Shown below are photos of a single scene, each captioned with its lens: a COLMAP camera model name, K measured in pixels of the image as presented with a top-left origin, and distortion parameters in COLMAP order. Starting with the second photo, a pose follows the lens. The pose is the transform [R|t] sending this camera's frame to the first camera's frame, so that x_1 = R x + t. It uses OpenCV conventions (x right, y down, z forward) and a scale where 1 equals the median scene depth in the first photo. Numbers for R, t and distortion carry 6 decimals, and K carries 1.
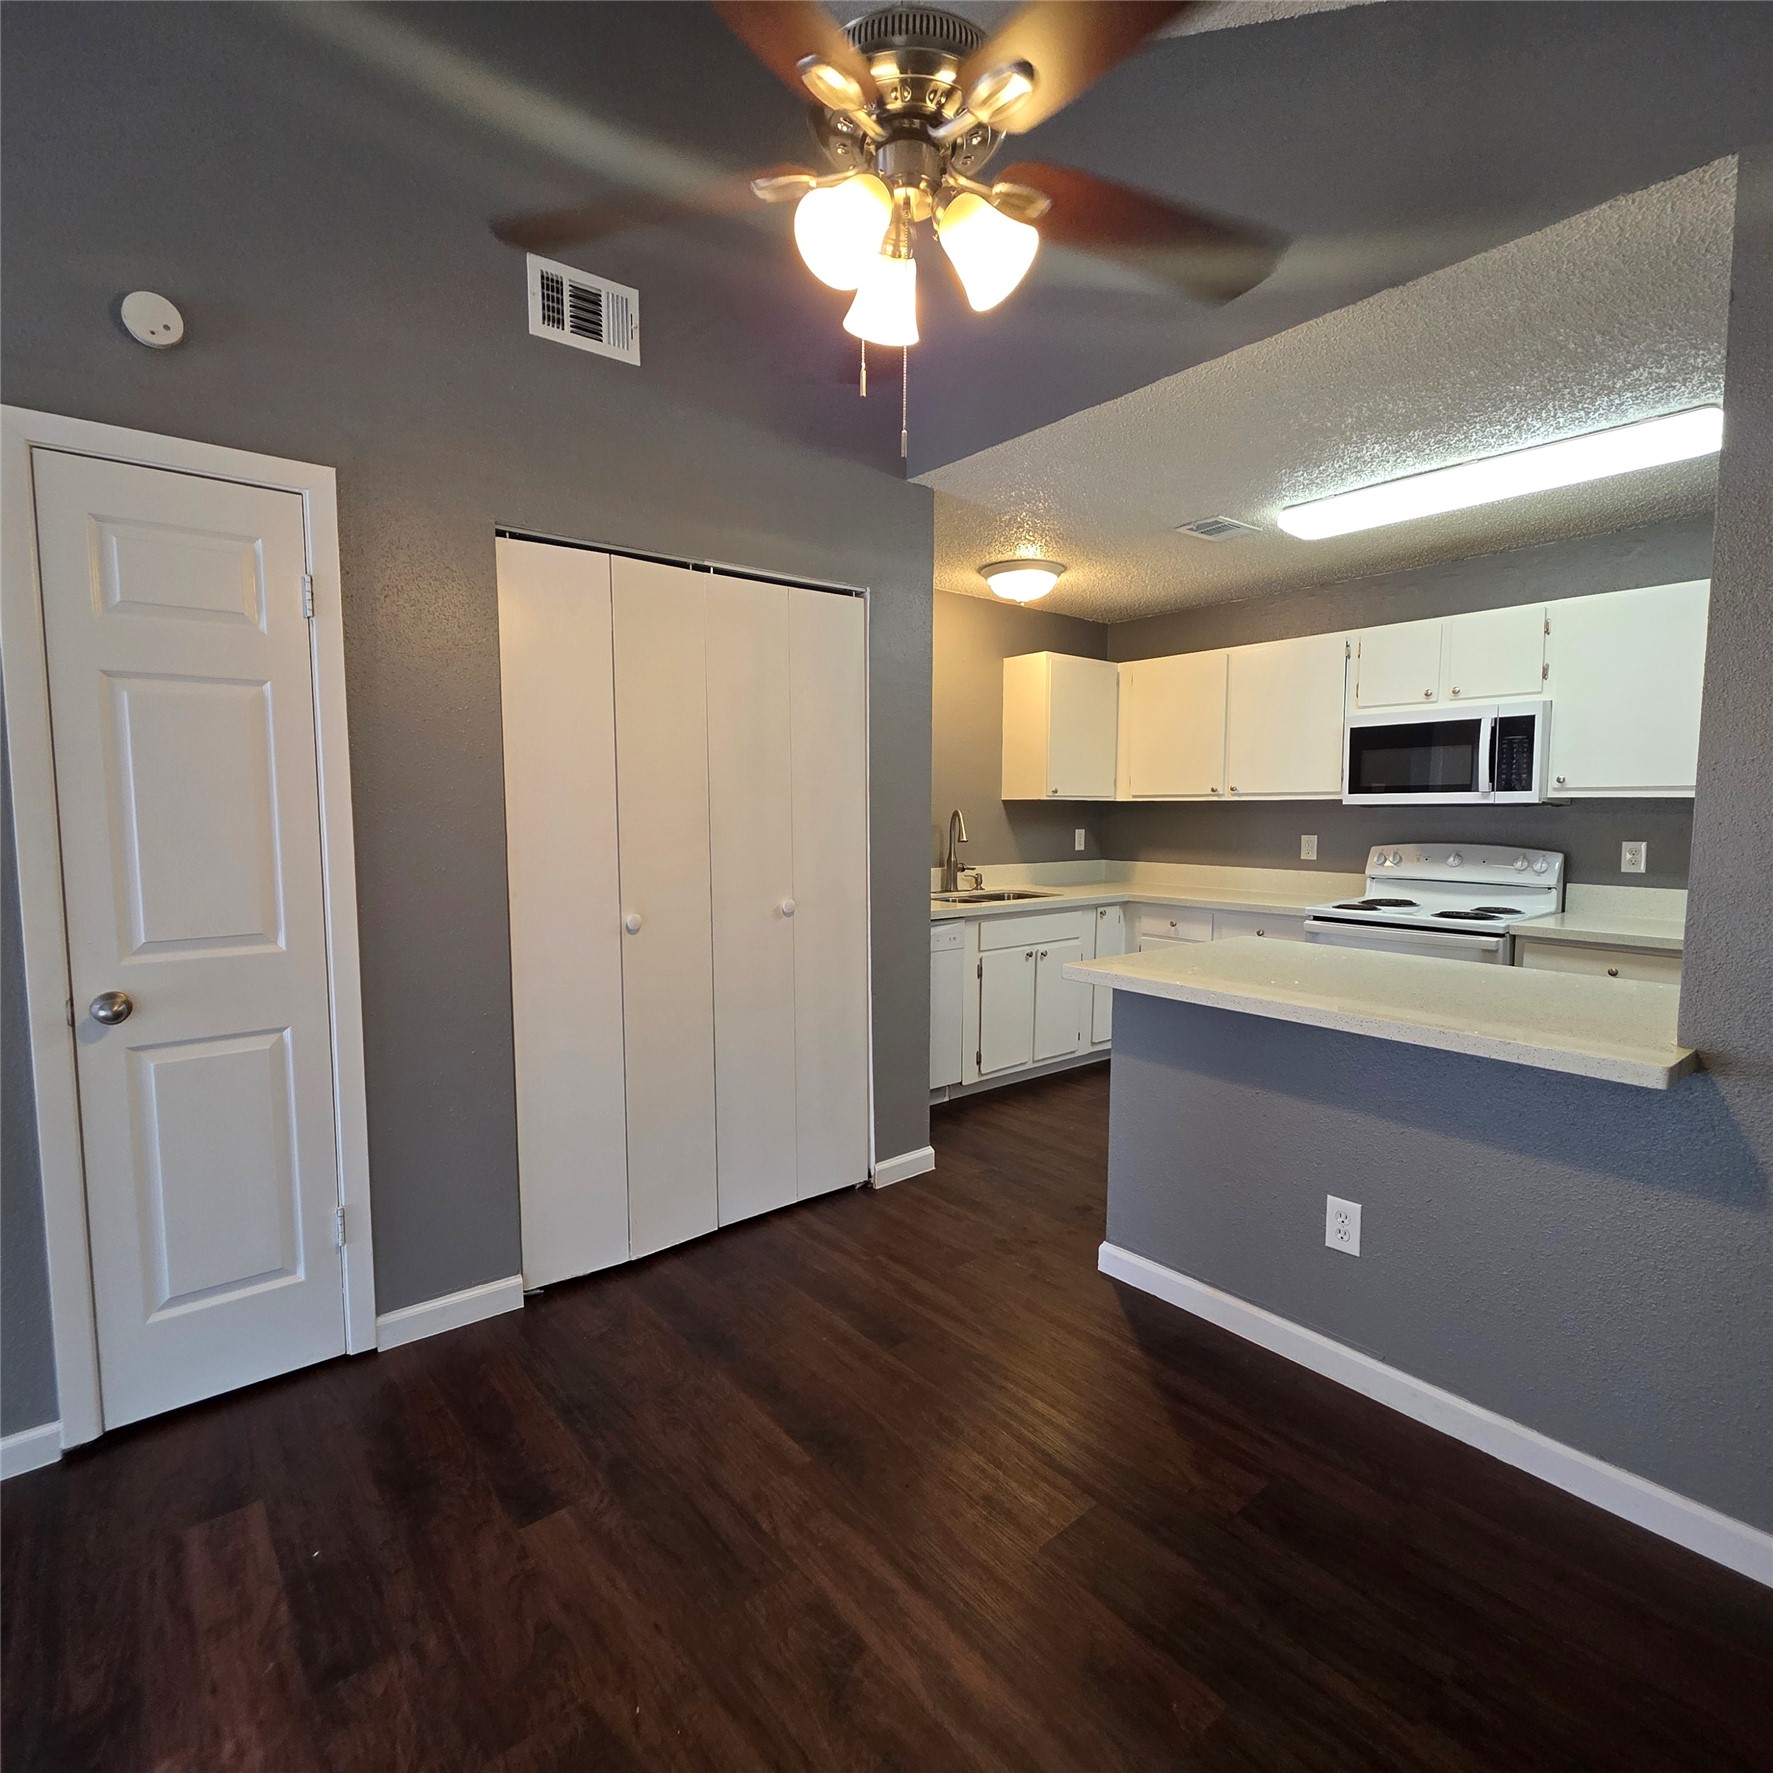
lens RADIAL K [[943.3, 0, 873.6], [0, 943.3, 889.6], [0, 0, 1]] dist [0.001058, -0.001525]
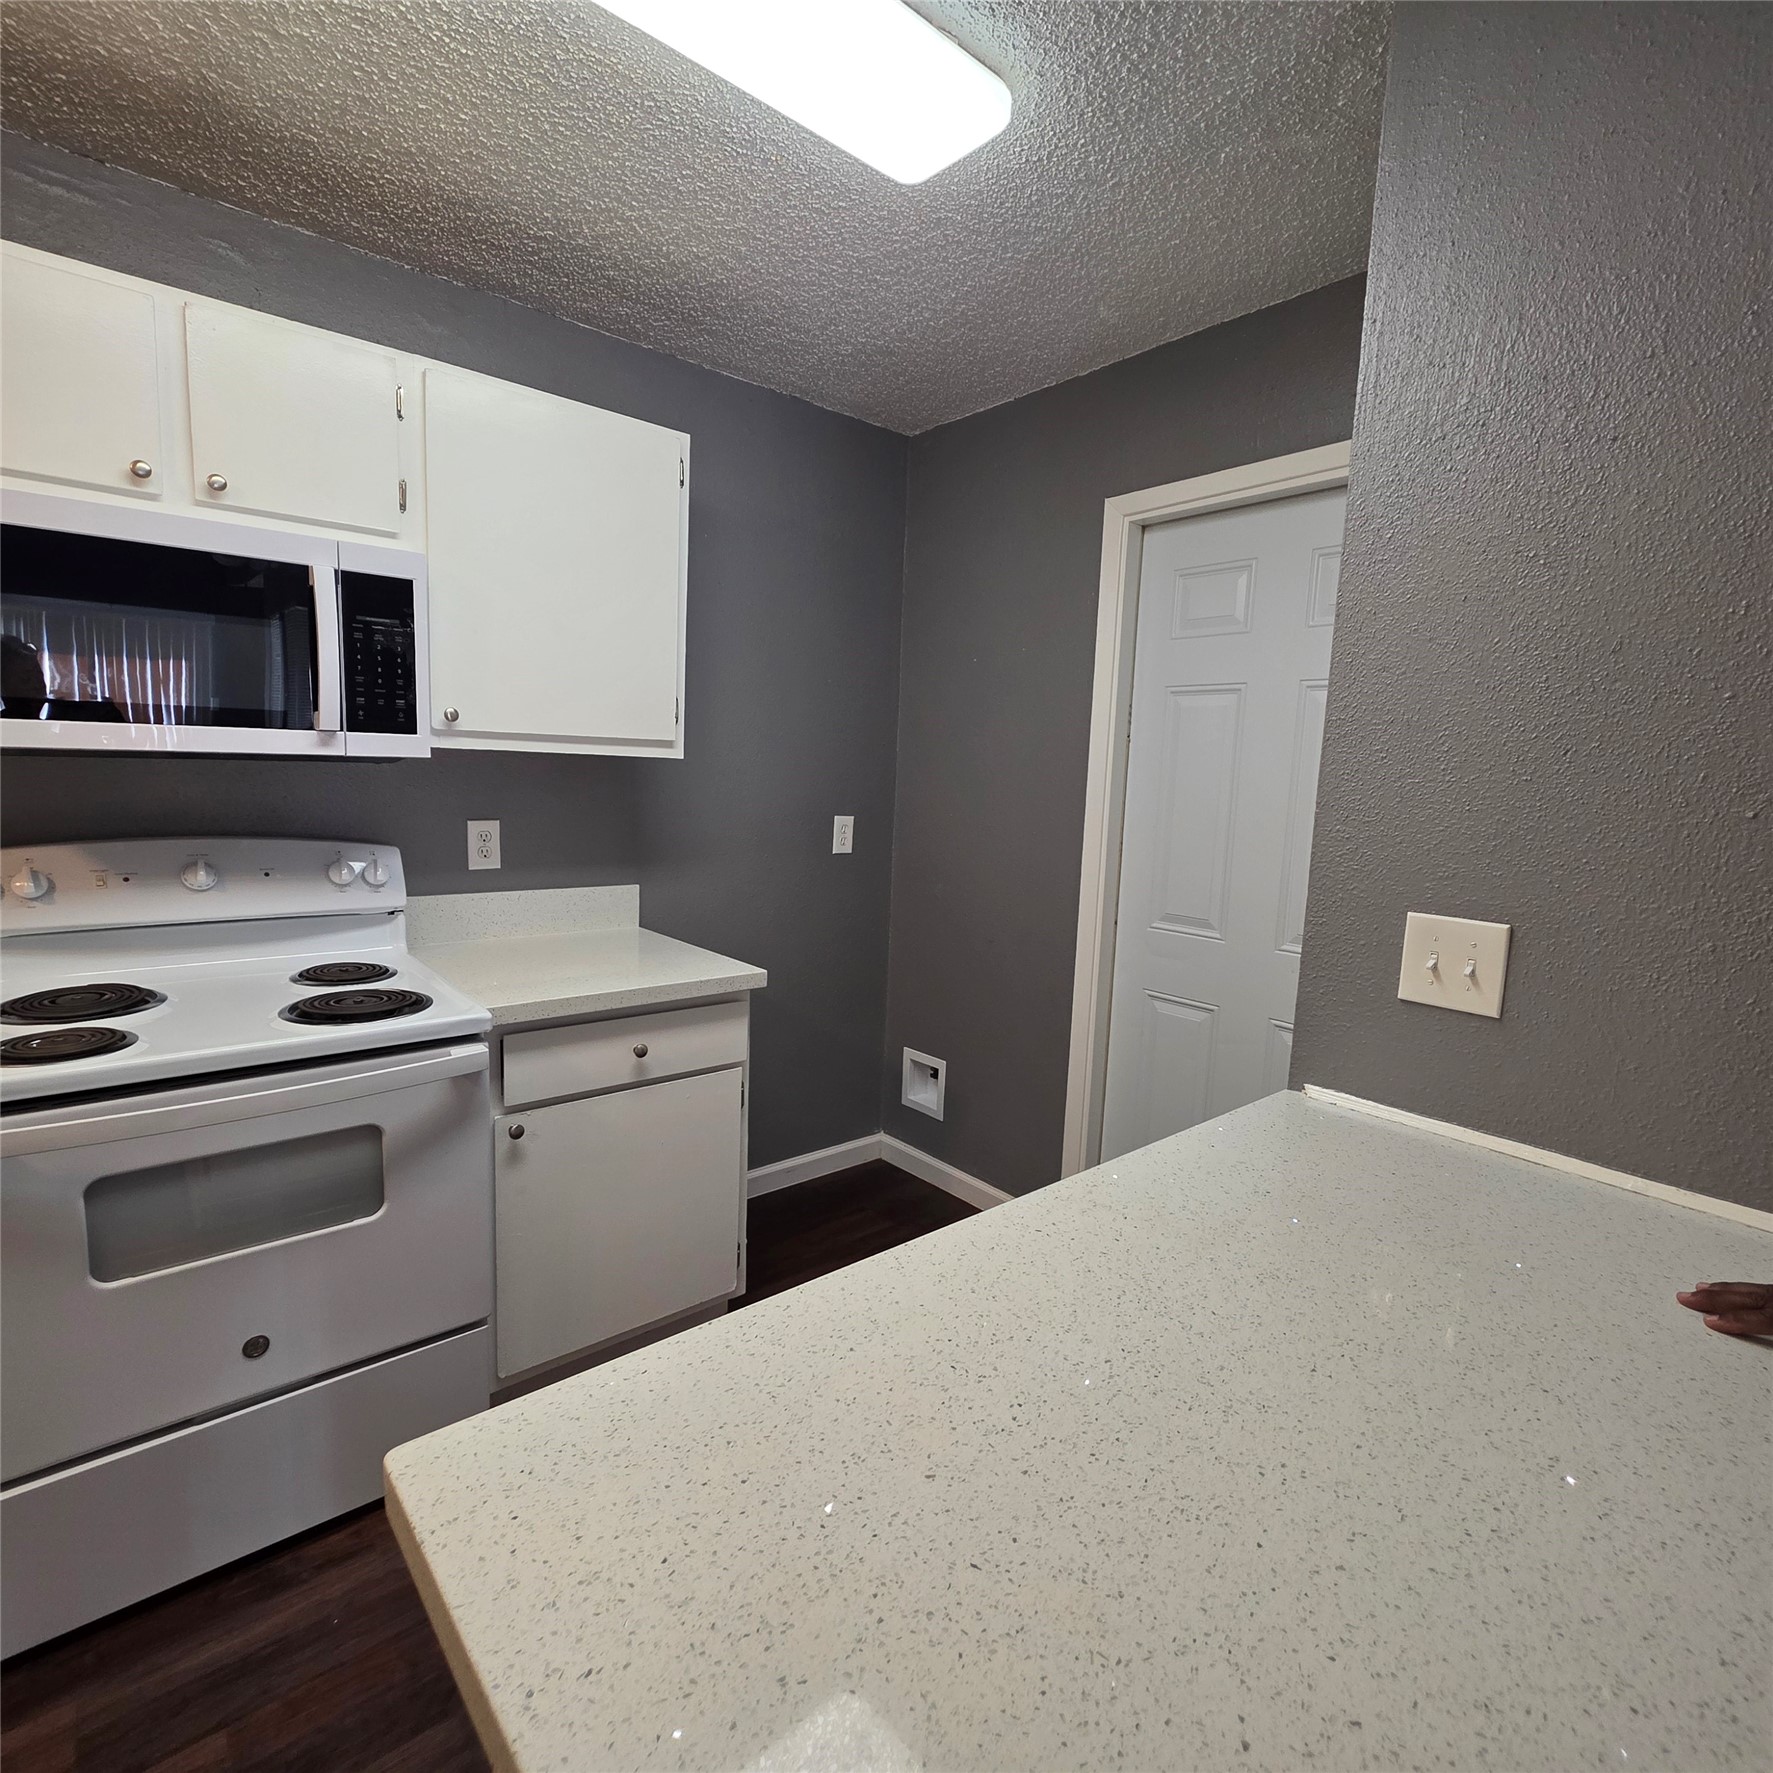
lens RADIAL K [[943.3, 0, 878.0], [0, 943.3, 885.4], [0, 0, 1]] dist [0.001058, -0.001525]
pose [[-0.020354, -0.128629, 0.991484, 0.155487], [0.049772, 0.990329, 0.129501, -0.066437], [-0.998553, 0.051984, -0.013755, 0.656836]]
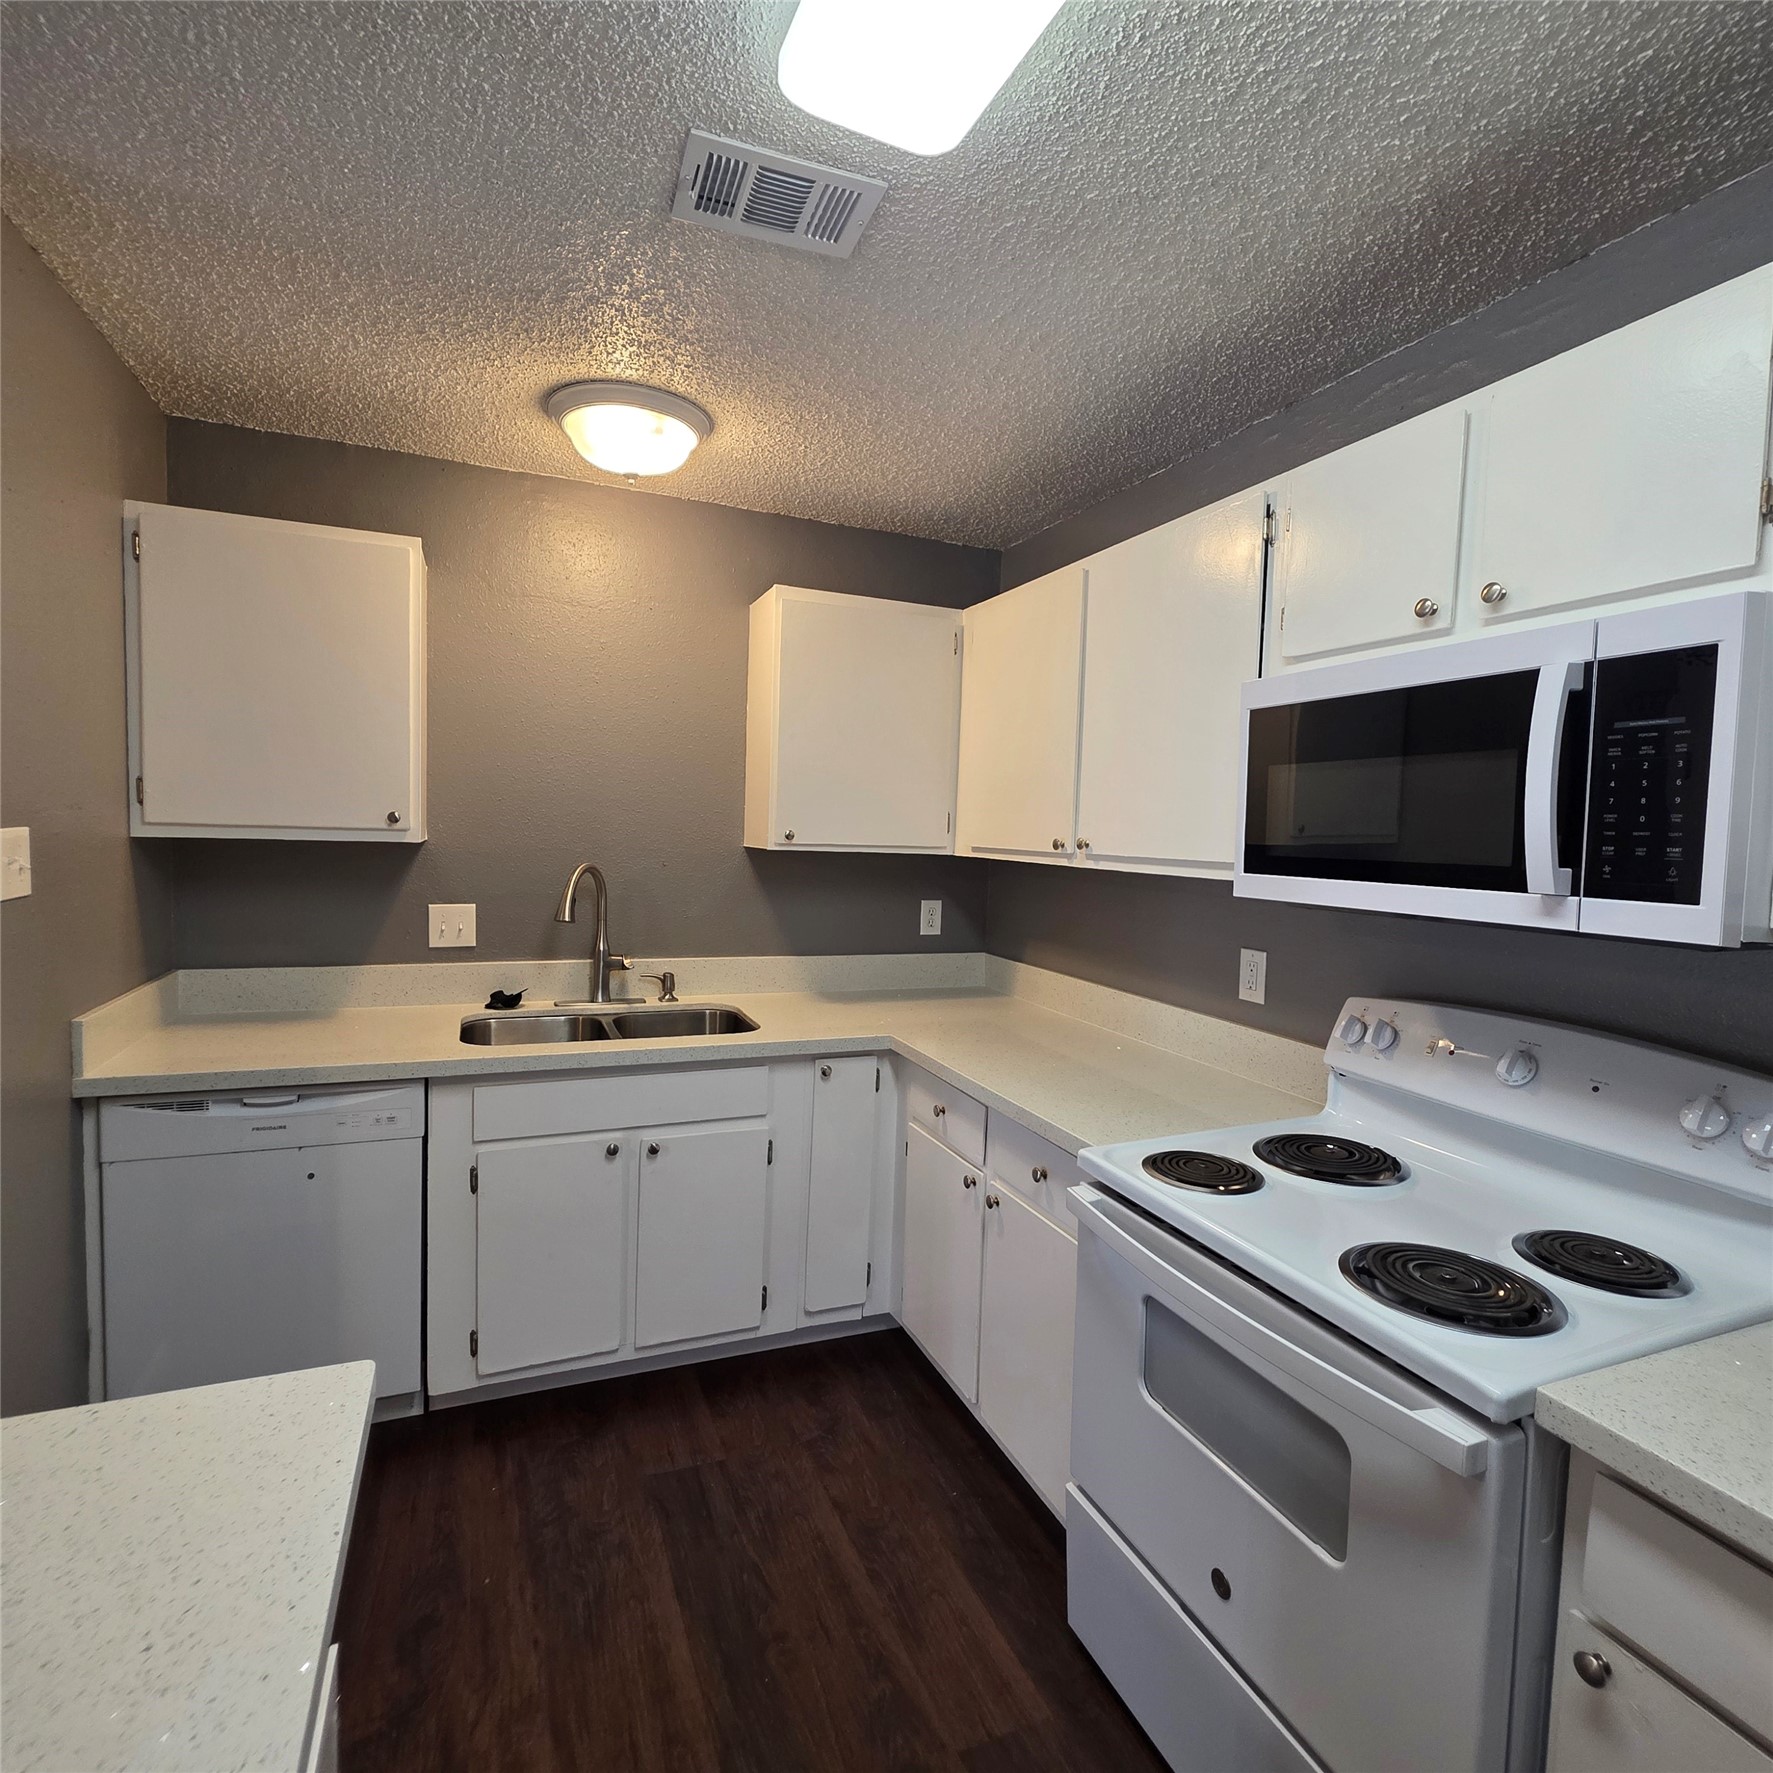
lens RADIAL K [[943.3, 0, 875.1], [0, 943.3, 884.8], [0, 0, 1]] dist [0.001058, -0.001525]
pose [[0.955443, 0.049580, -0.290981, 0.462742], [-0.058027, 0.998105, -0.020466, -0.077071], [0.289415, 0.036439, 0.956510, 0.555520]]
